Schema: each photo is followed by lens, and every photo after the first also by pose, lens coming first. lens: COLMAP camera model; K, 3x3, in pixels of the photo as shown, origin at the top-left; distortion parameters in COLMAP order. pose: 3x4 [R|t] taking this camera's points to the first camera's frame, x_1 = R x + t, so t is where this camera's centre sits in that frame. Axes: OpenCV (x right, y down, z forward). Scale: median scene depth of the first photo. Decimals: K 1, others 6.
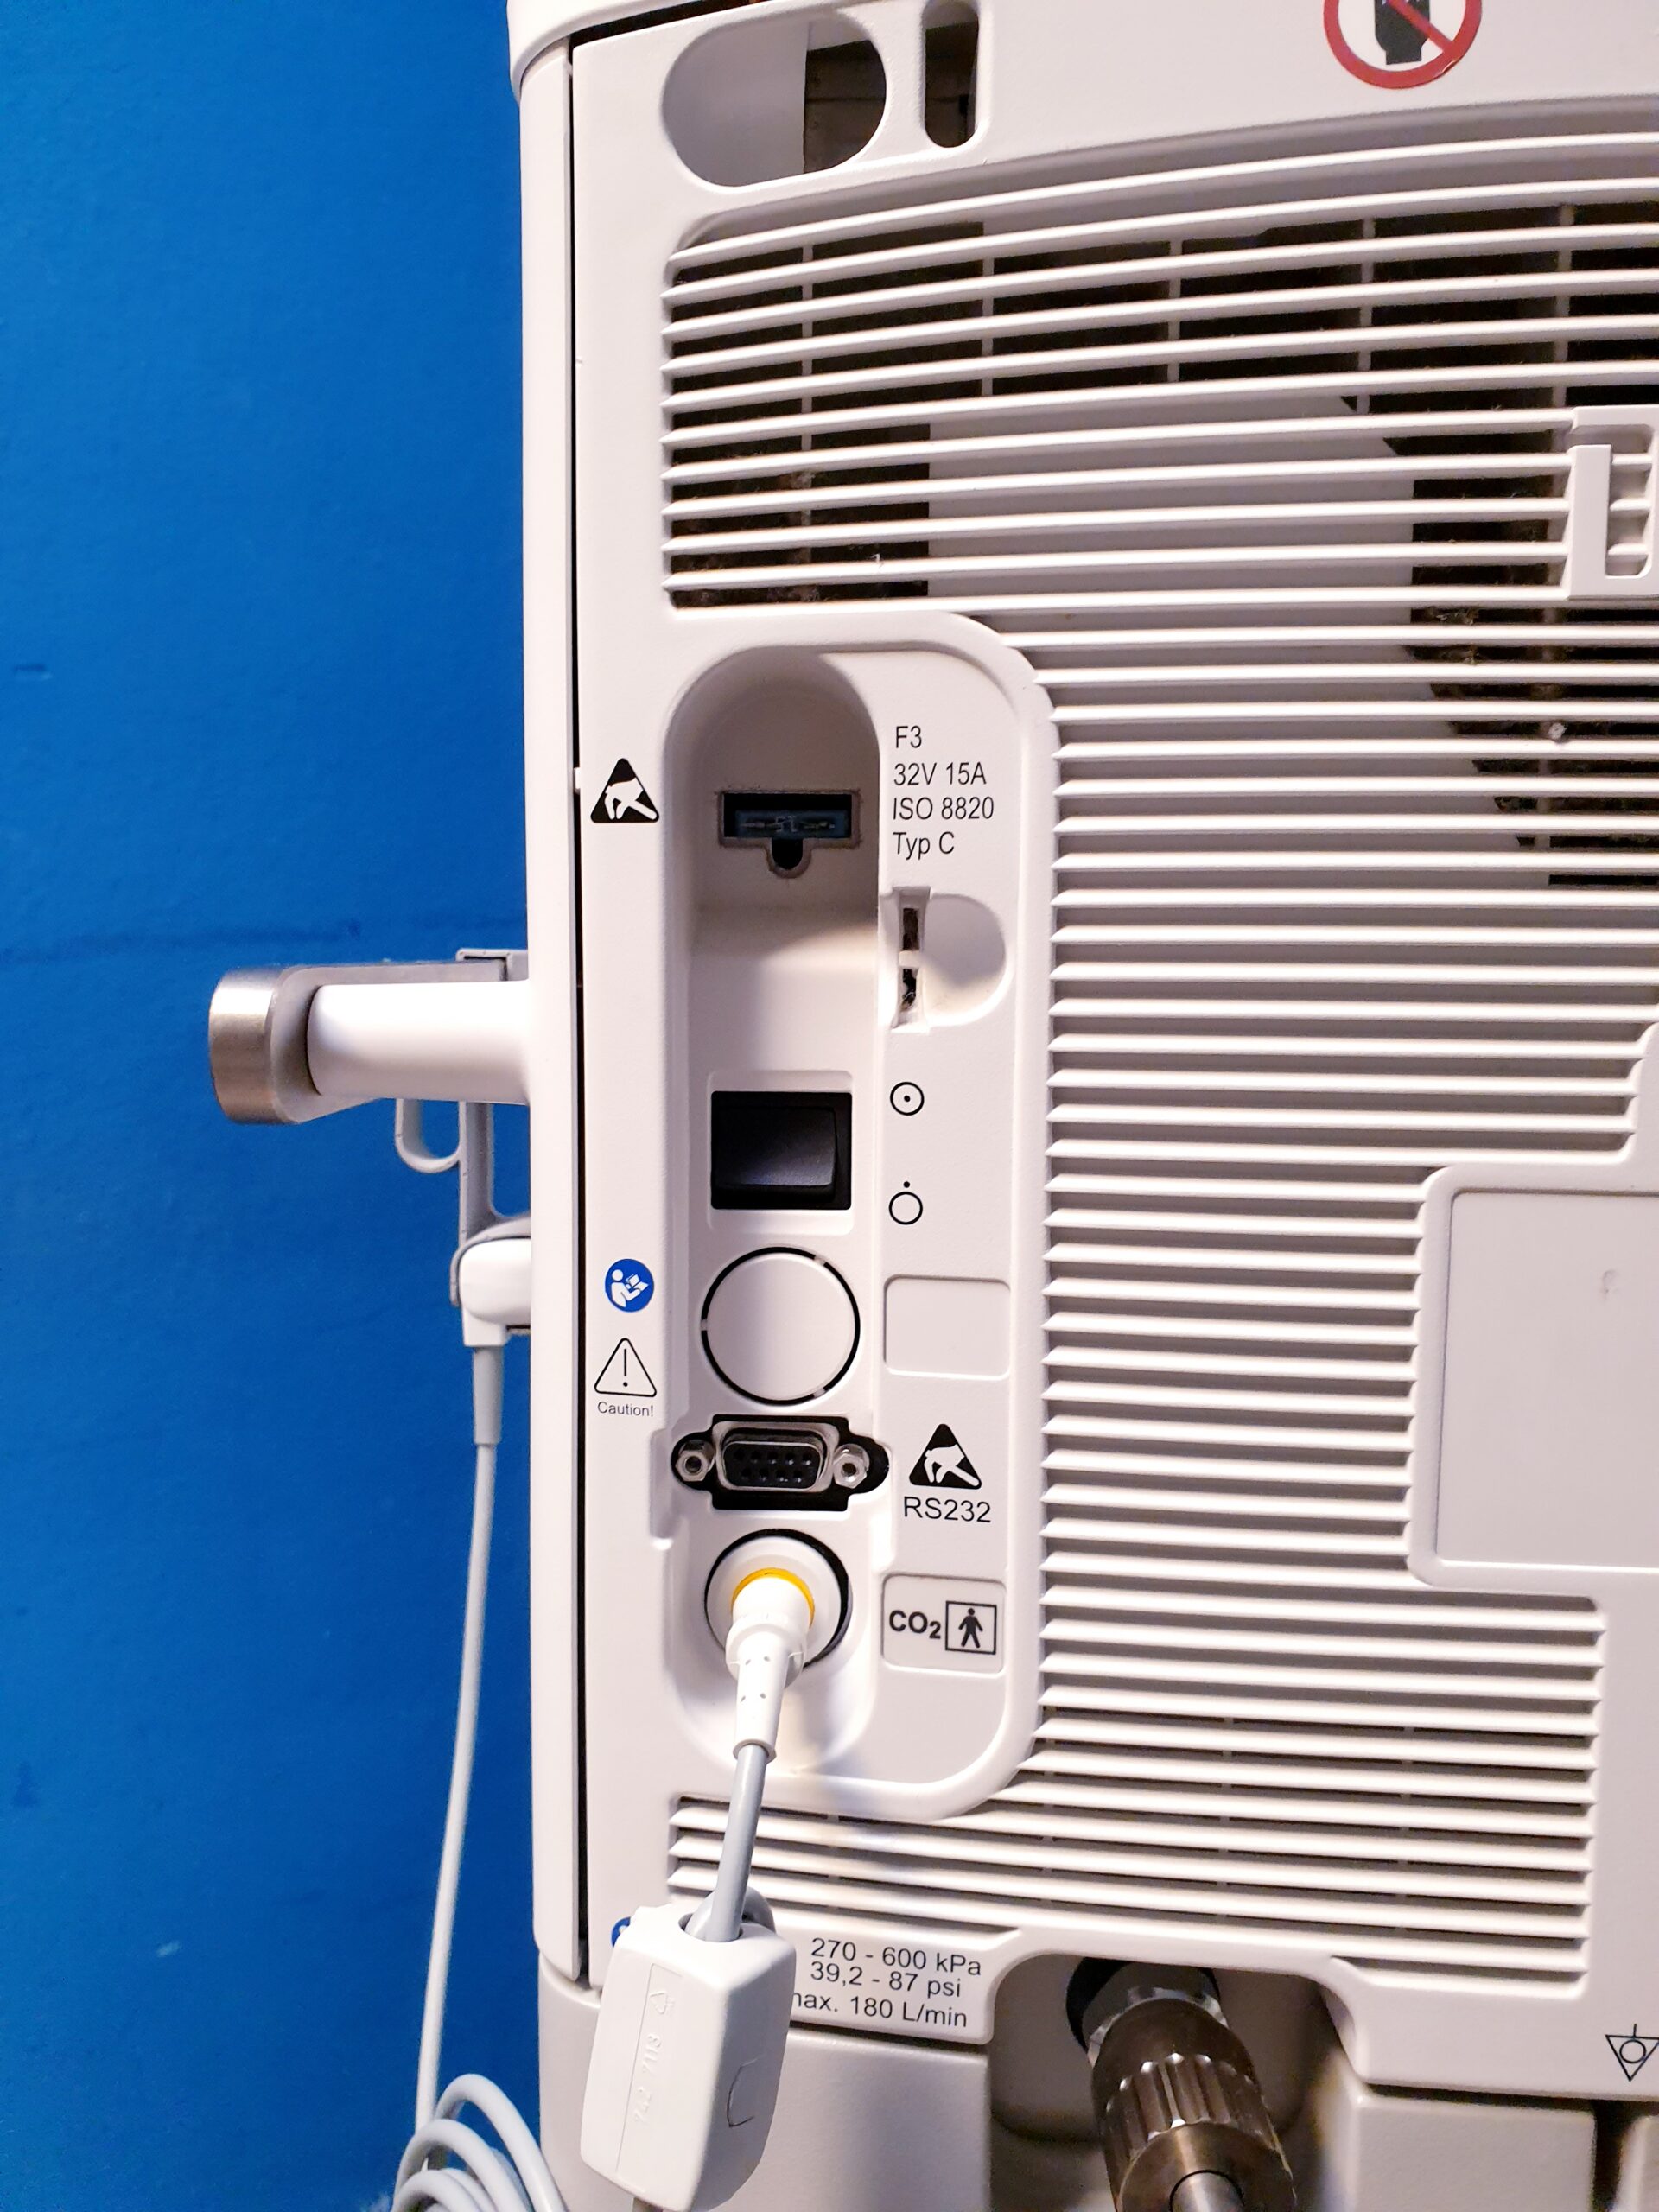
lens RADIAL K [[1743.2, 0, 813.7], [0, 1743.2, 1117.2], [0, 0, 1]] dist [-0.004194, 0.016076]
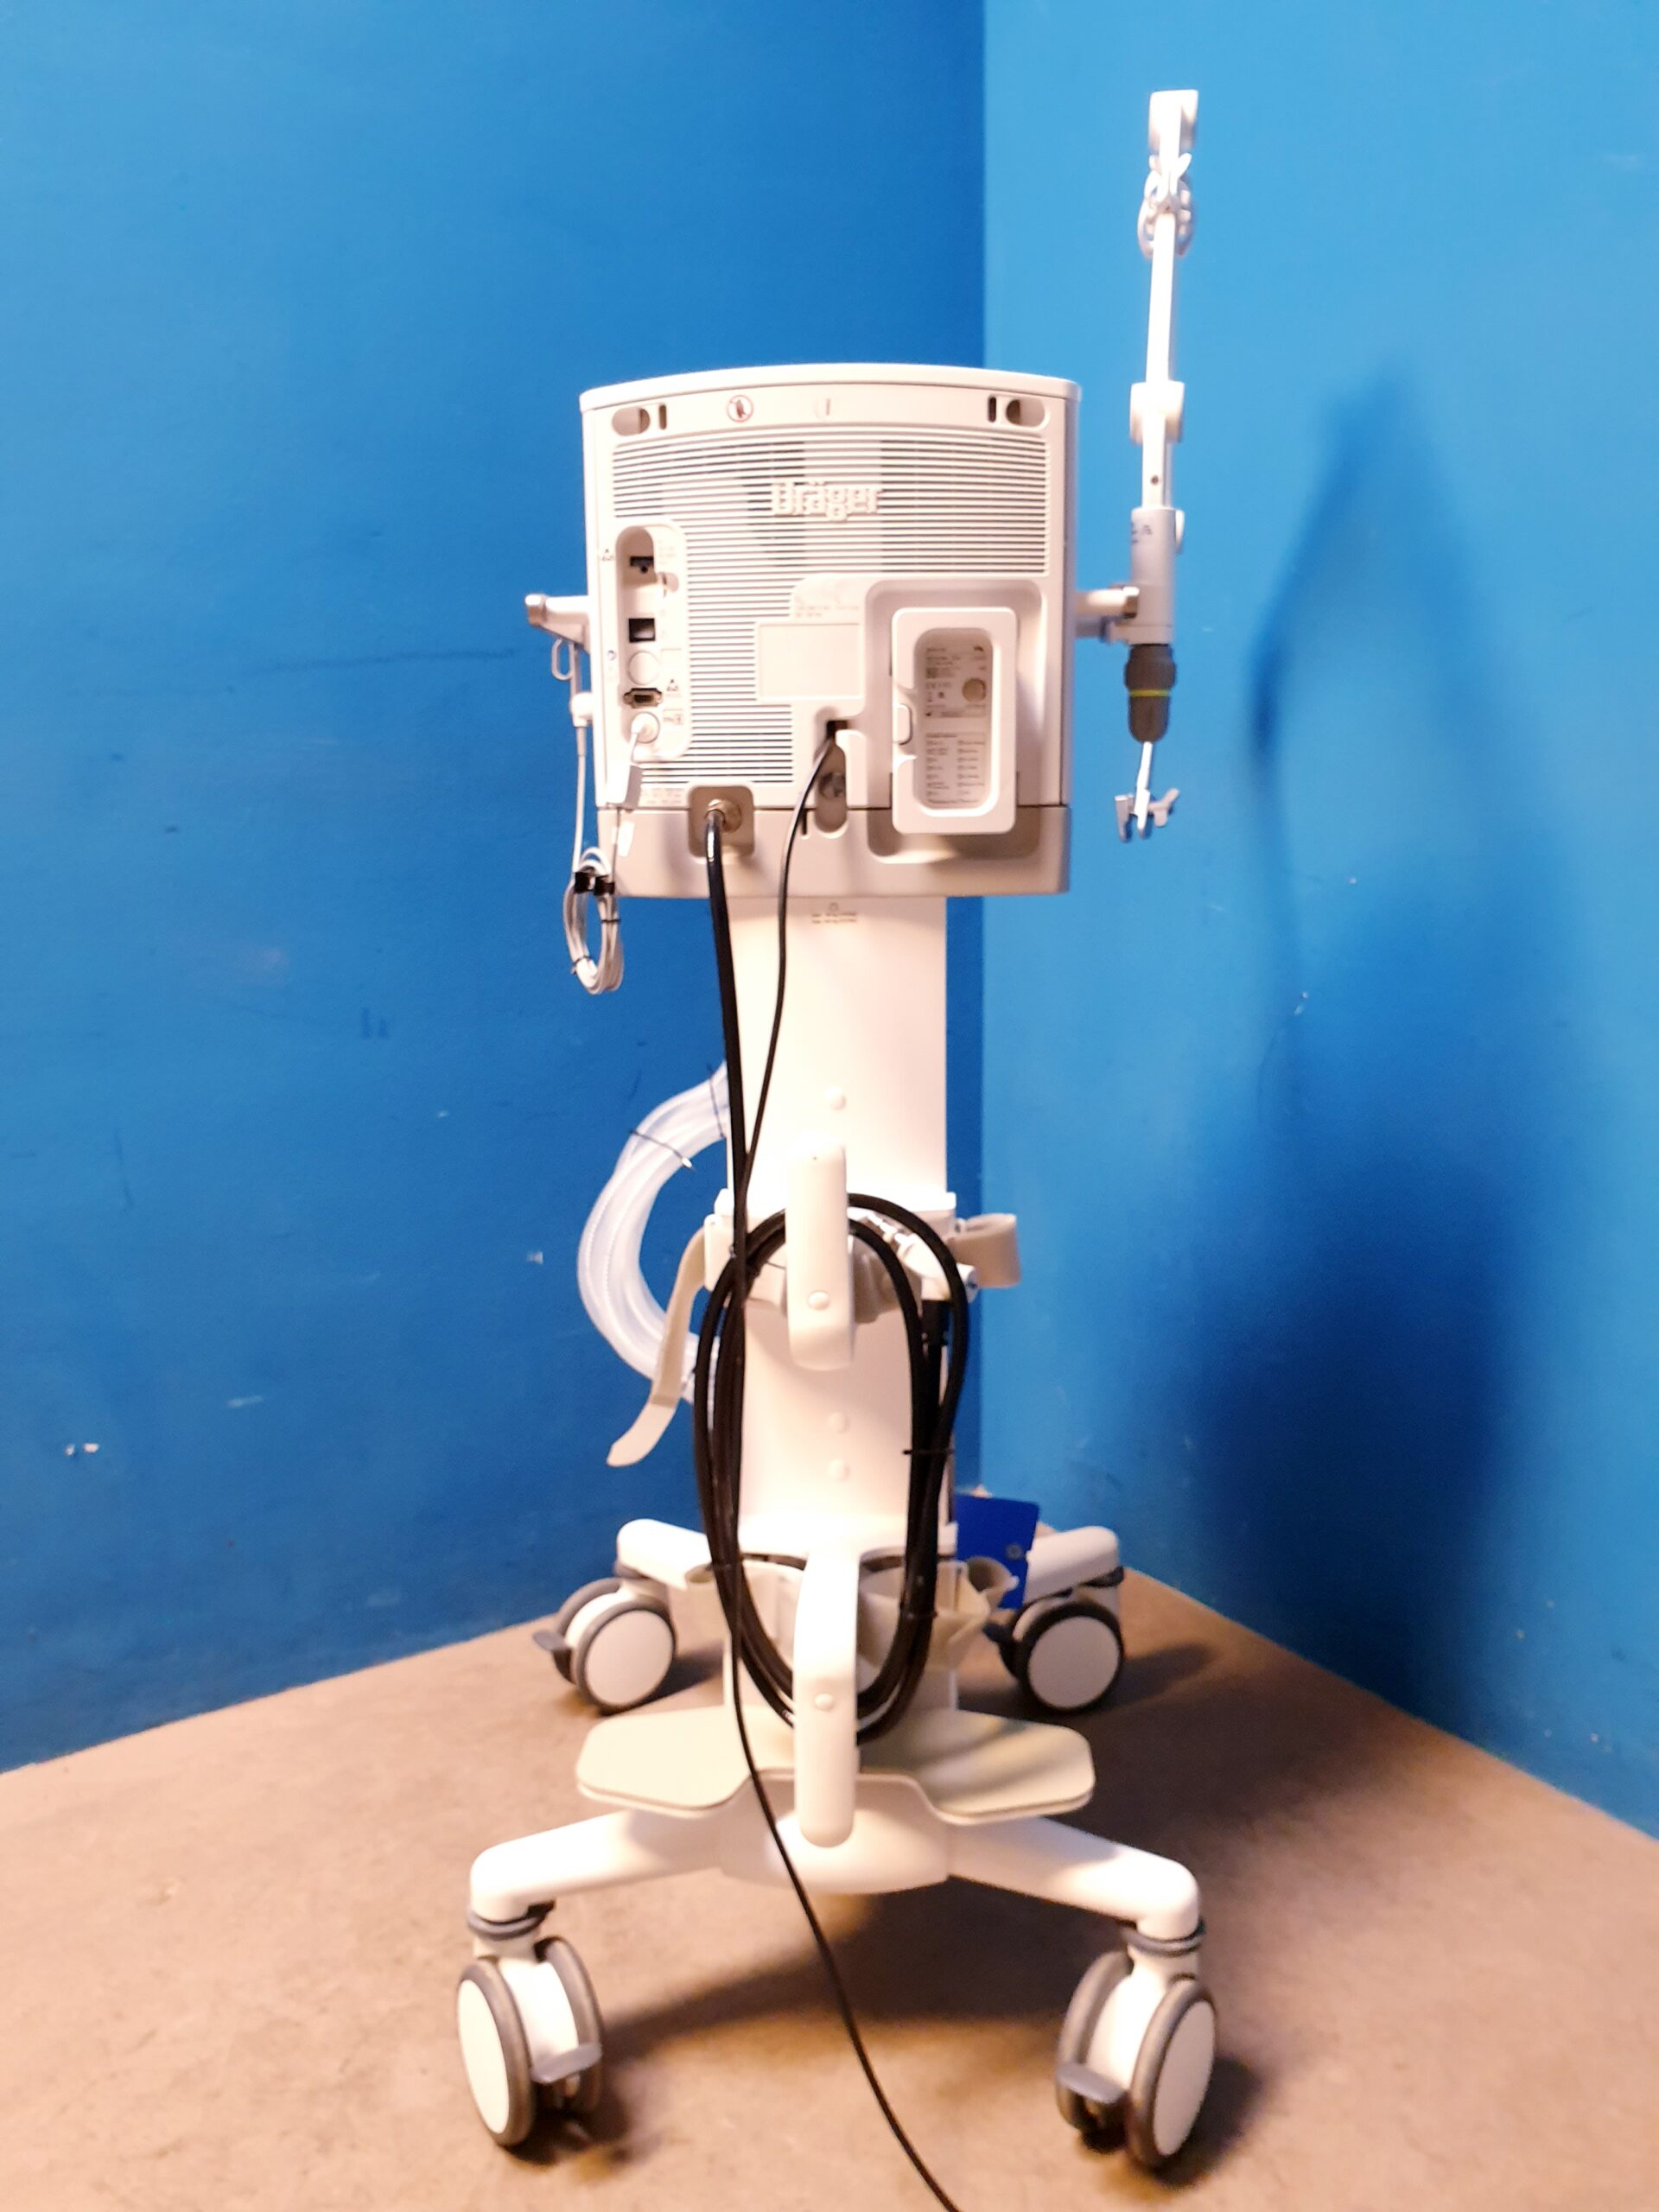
lens RADIAL K [[1743.2, 0, 837.1], [0, 1743.2, 1109.5], [0, 0, 1]] dist [-0.004194, 0.016076]
pose [[0.999561, -0.016424, -0.024639, 0.654554], [0.018211, 0.997081, 0.074148, 1.050906], [0.023349, -0.074564, 0.996943, -4.138475]]
